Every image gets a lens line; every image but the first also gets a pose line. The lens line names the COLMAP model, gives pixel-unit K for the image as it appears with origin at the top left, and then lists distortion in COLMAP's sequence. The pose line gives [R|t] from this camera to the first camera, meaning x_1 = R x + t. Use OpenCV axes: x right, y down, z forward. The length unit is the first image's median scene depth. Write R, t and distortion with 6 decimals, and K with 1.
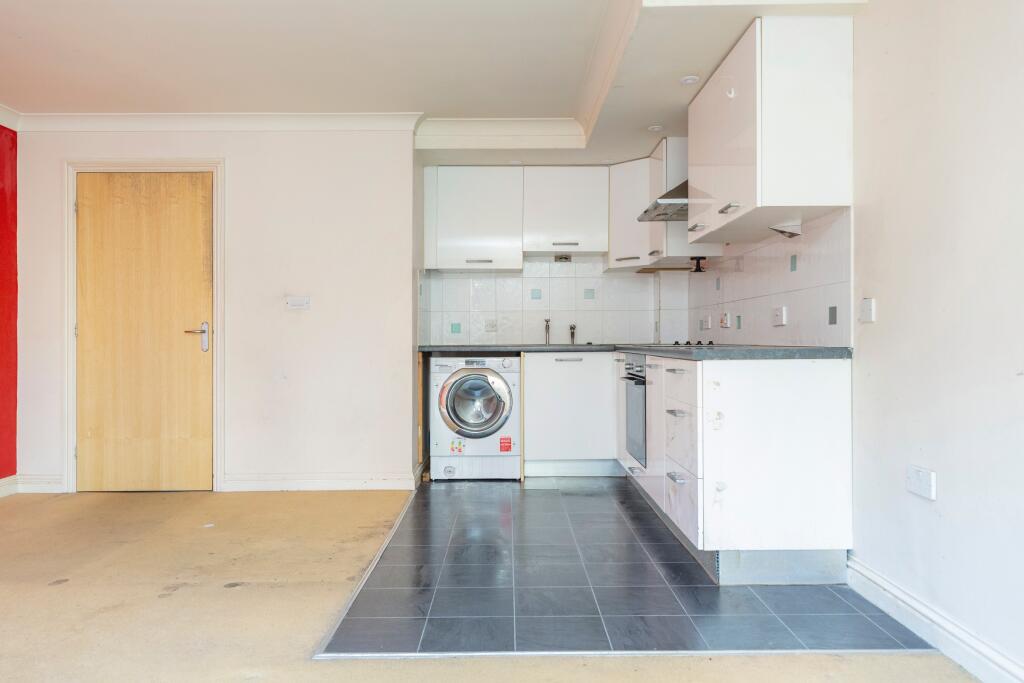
lens RADIAL K [[760.3, 0, 510.4], [0, 760.3, 343.5], [0, 0, 1]] dist [-0.012458, -0.002072]
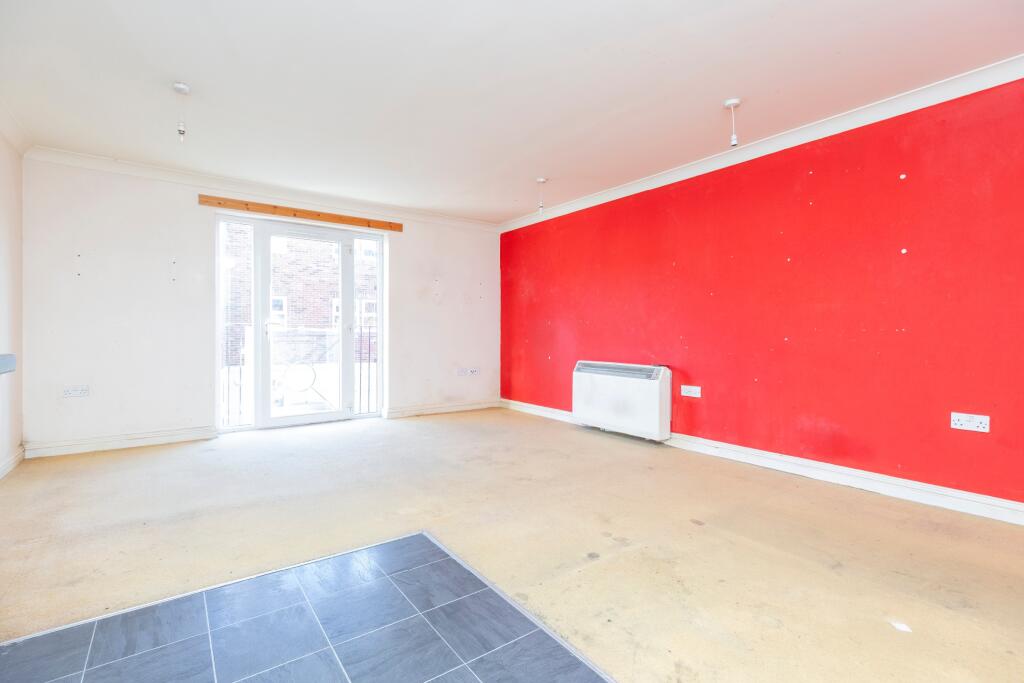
lens RADIAL K [[460.8, 0, 517.0], [0, 460.8, 336.1], [0, 0, 1]] dist [0.007672, 0.000388]
pose [[-0.794450, 0.005699, -0.607302, 0.139488], [0.005255, 0.999983, 0.002509, -0.012028], [0.607306, -0.001198, -0.794467, 1.446621]]
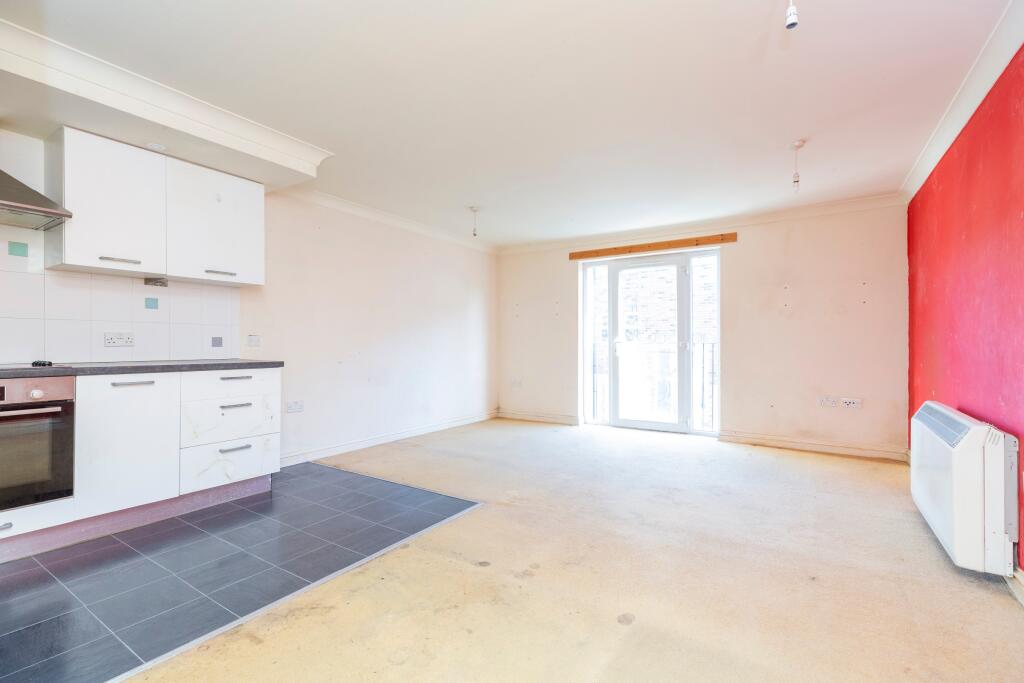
lens RADIAL K [[460.8, 0, 512.0], [0, 460.8, 341.9], [0, 0, 1]] dist [0.007672, 0.000388]
pose [[-0.854443, 0.004372, 0.519527, -0.780143], [-0.002443, 0.999920, -0.012432, -0.031958], [-0.519539, -0.011892, -0.854364, 1.584643]]
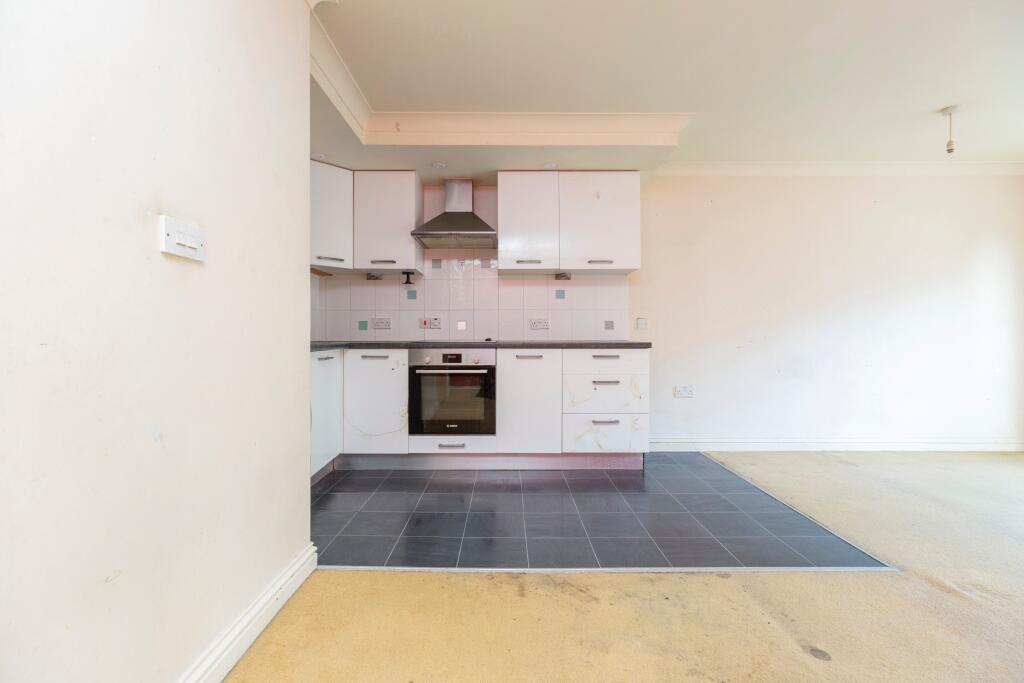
lens RADIAL K [[460.8, 0, 509.1], [0, 460.8, 336.6], [0, 0, 1]] dist [0.007672, 0.000388]
pose [[-0.037019, 0.004573, 0.999304, -0.819879], [-0.005592, 0.999973, -0.004783, -0.006181], [-0.999299, -0.005765, -0.036993, 1.311119]]
